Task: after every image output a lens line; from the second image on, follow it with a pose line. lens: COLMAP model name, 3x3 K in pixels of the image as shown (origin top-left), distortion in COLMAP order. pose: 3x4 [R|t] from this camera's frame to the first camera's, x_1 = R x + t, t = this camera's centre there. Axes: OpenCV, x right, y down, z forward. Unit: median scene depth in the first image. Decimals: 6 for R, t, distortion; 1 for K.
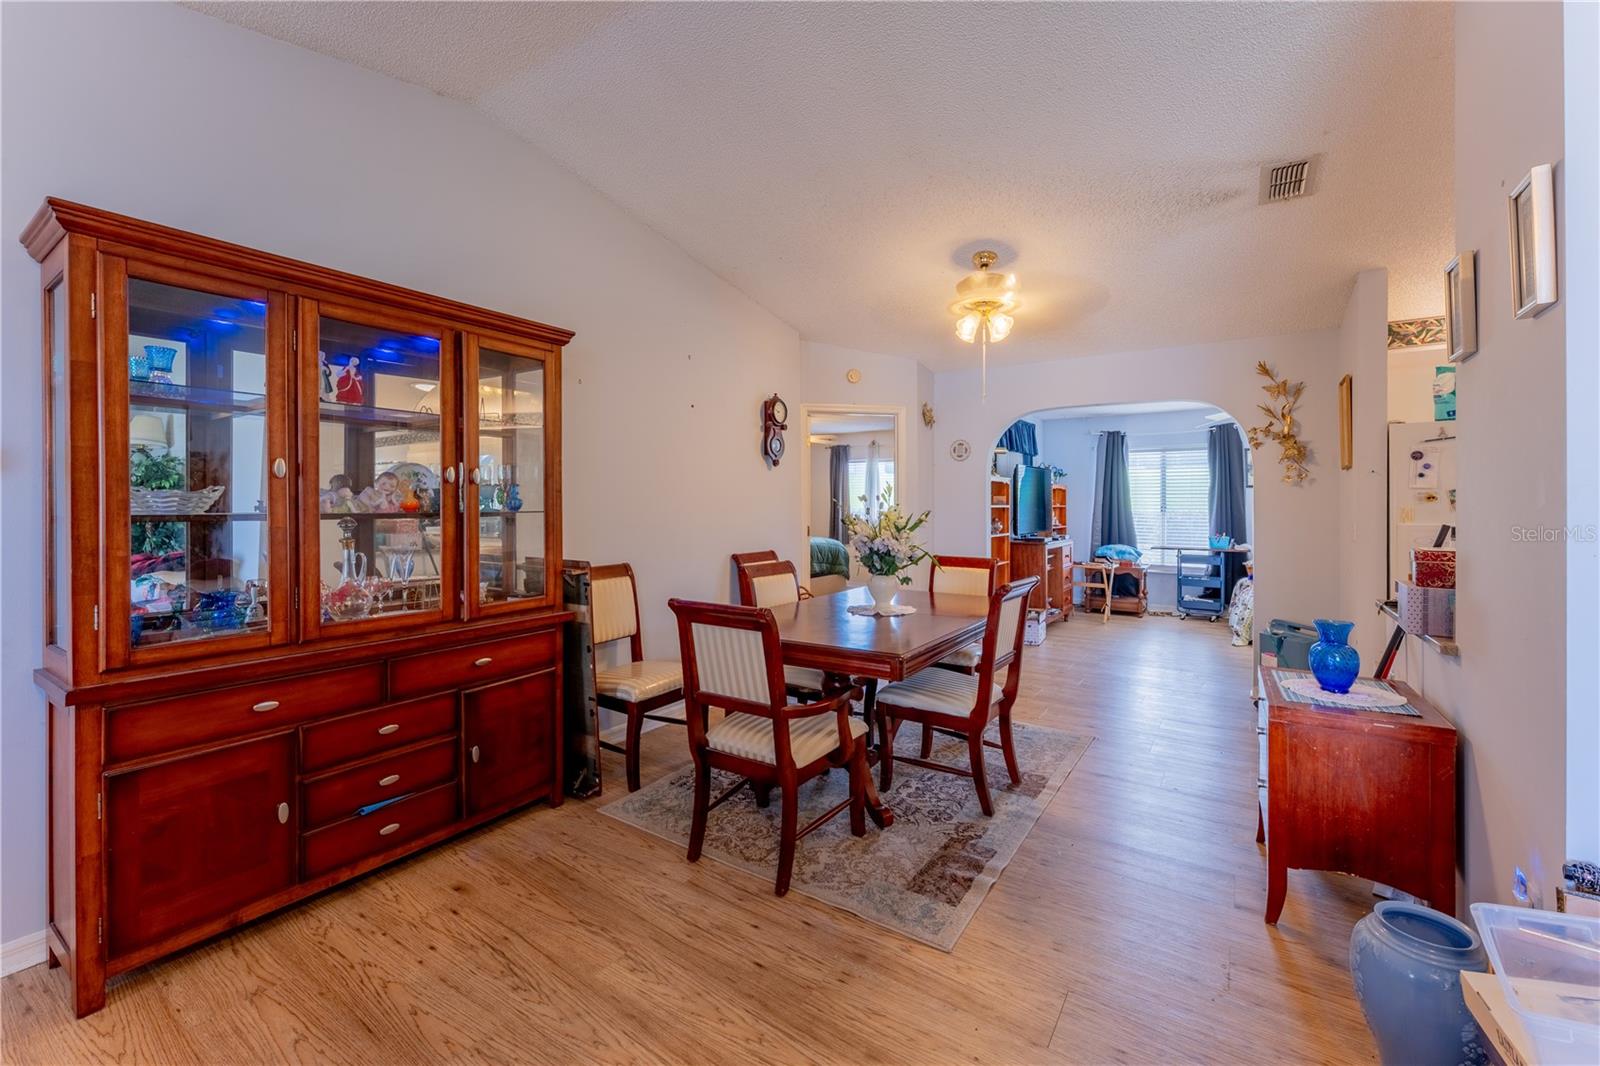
lens RADIAL K [[657.0, 0, 800.7], [0, 657.0, 525.5], [0, 0, 1]] dist [0.003179, 0.000089]
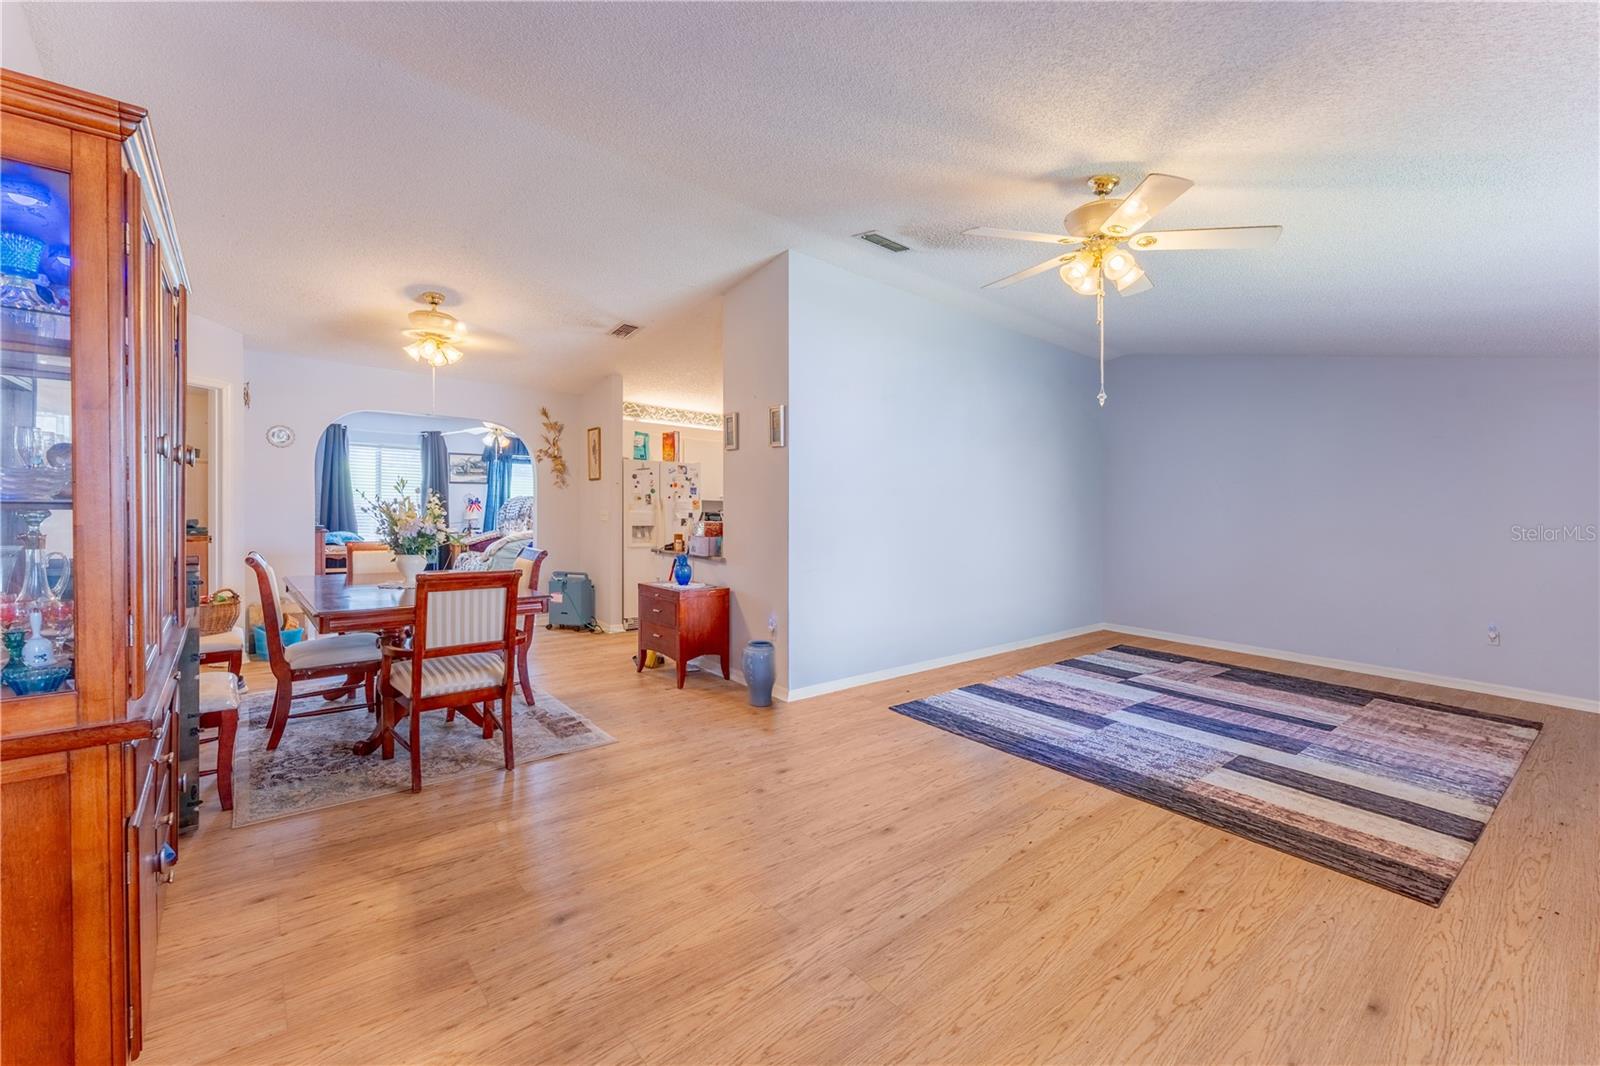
lens RADIAL K [[657.0, 0, 795.0], [0, 657.0, 531.3], [0, 0, 1]] dist [0.003179, 0.000089]
pose [[0.275838, -0.030803, 0.960710, -1.014129], [0.005479, 0.999521, 0.030475, 0.000003], [-0.961189, -0.003142, 0.275874, 0.004720]]
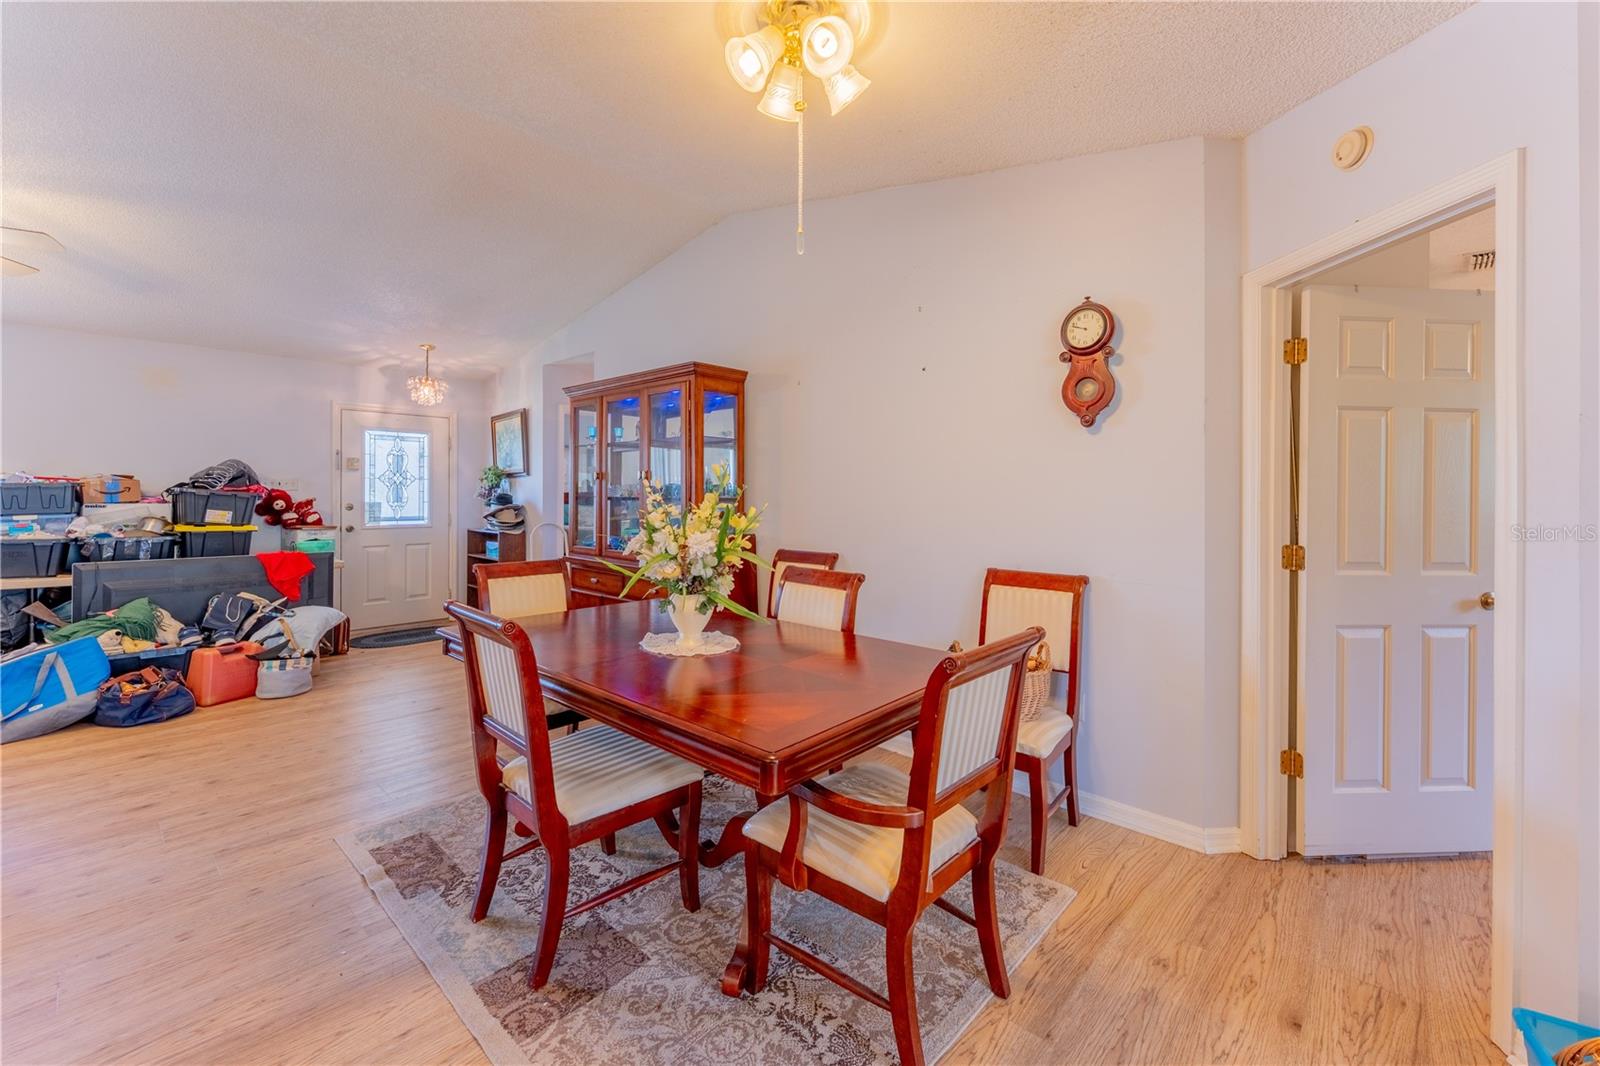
lens RADIAL K [[657.0, 0, 796.3], [0, 657.0, 505.7], [0, 0, 1]] dist [0.003179, 0.000089]
pose [[-0.150229, 0.015023, -0.988537, 0.973294], [-0.037564, 0.999076, 0.020892, -0.042777], [0.987937, 0.040272, -0.149525, 1.482657]]
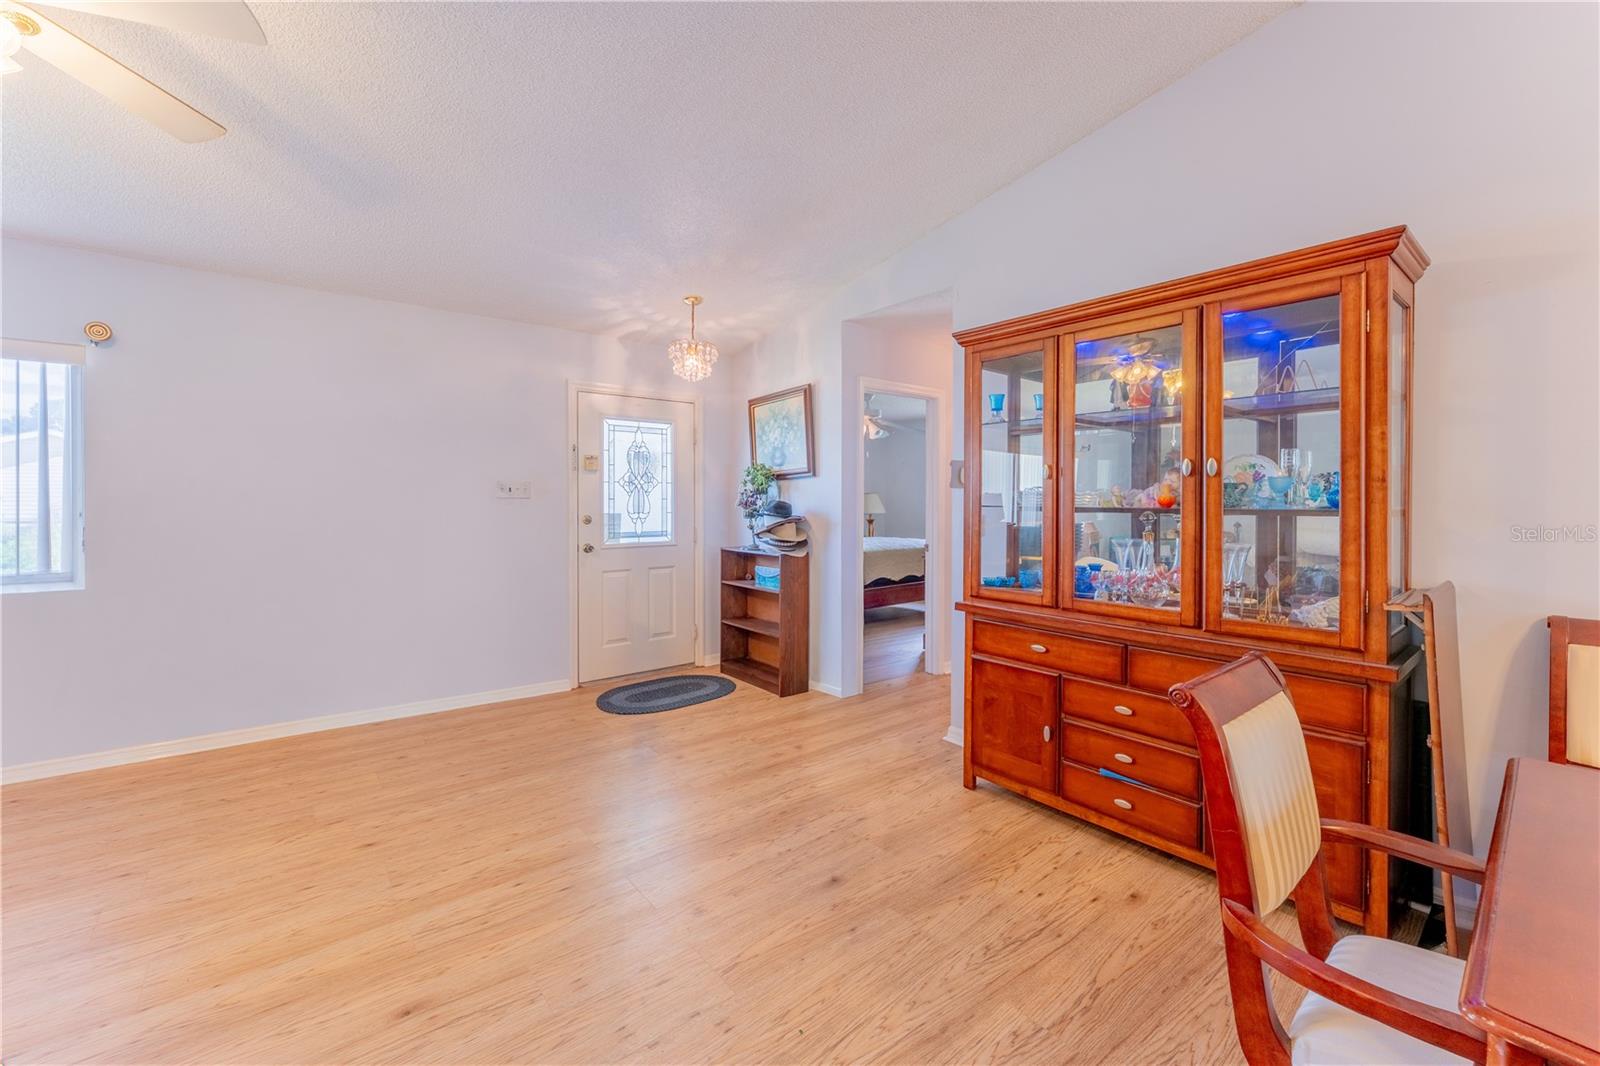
lens RADIAL K [[657.0, 0, 806.9], [0, 657.0, 523.5], [0, 0, 1]] dist [0.003179, 0.000089]
pose [[-0.292352, 0.033135, -0.955736, 0.449176], [-0.033503, 0.998431, 0.044864, -0.019674], [0.955724, 0.045137, -0.290783, 0.679882]]
